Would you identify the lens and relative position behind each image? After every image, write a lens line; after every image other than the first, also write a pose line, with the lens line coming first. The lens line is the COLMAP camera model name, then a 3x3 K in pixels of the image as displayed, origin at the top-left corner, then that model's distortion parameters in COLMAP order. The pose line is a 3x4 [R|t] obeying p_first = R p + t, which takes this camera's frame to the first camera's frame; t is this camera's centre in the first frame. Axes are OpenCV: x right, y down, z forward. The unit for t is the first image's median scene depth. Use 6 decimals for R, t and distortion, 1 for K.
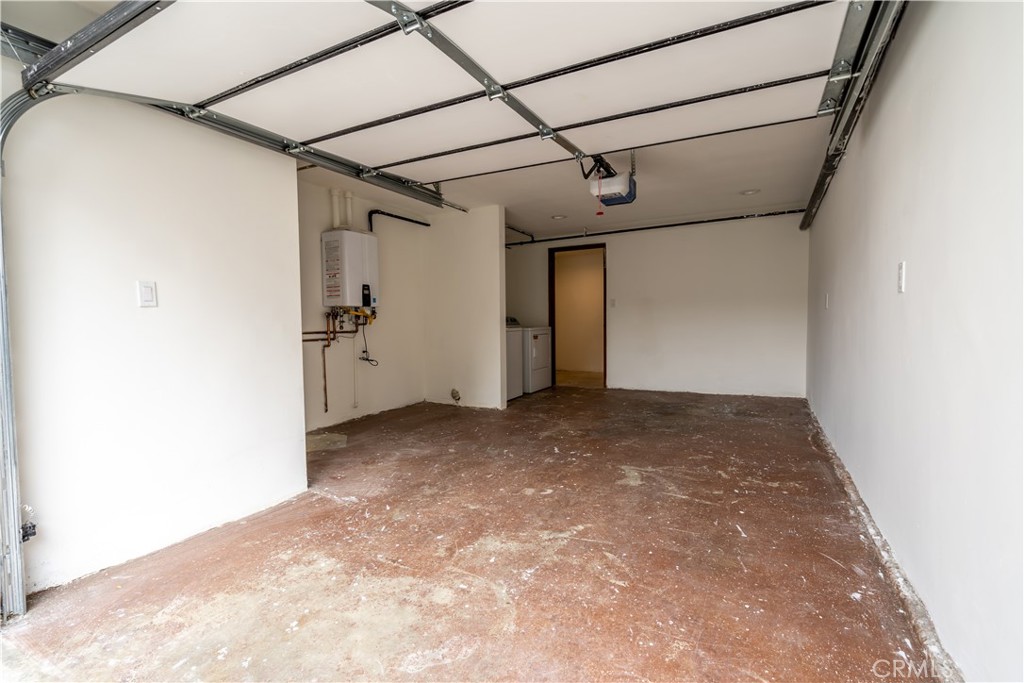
lens RADIAL K [[463.7, 0, 510.4], [0, 463.7, 344.2], [0, 0, 1]] dist [-0.014676, 0.007689]
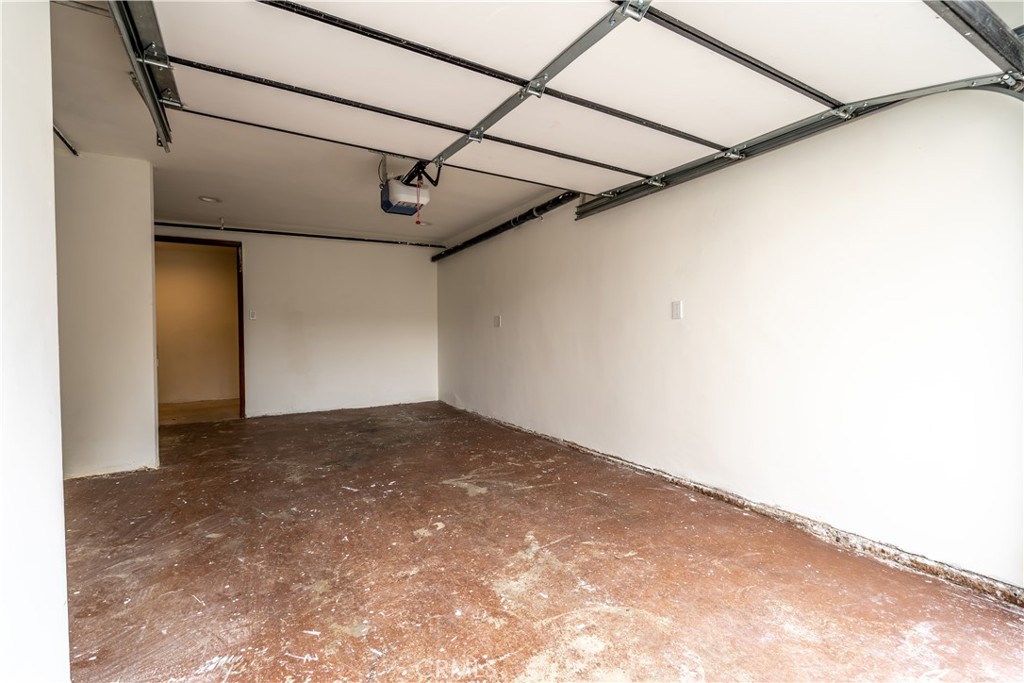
lens RADIAL K [[463.7, 0, 510.4], [0, 463.7, 344.2], [0, 0, 1]] dist [-0.014676, 0.007689]
pose [[0.515728, -0.009688, 0.856698, -0.592569], [0.041950, 0.999022, -0.013956, -0.011390], [-0.855725, 0.043136, 0.515630, 0.398561]]
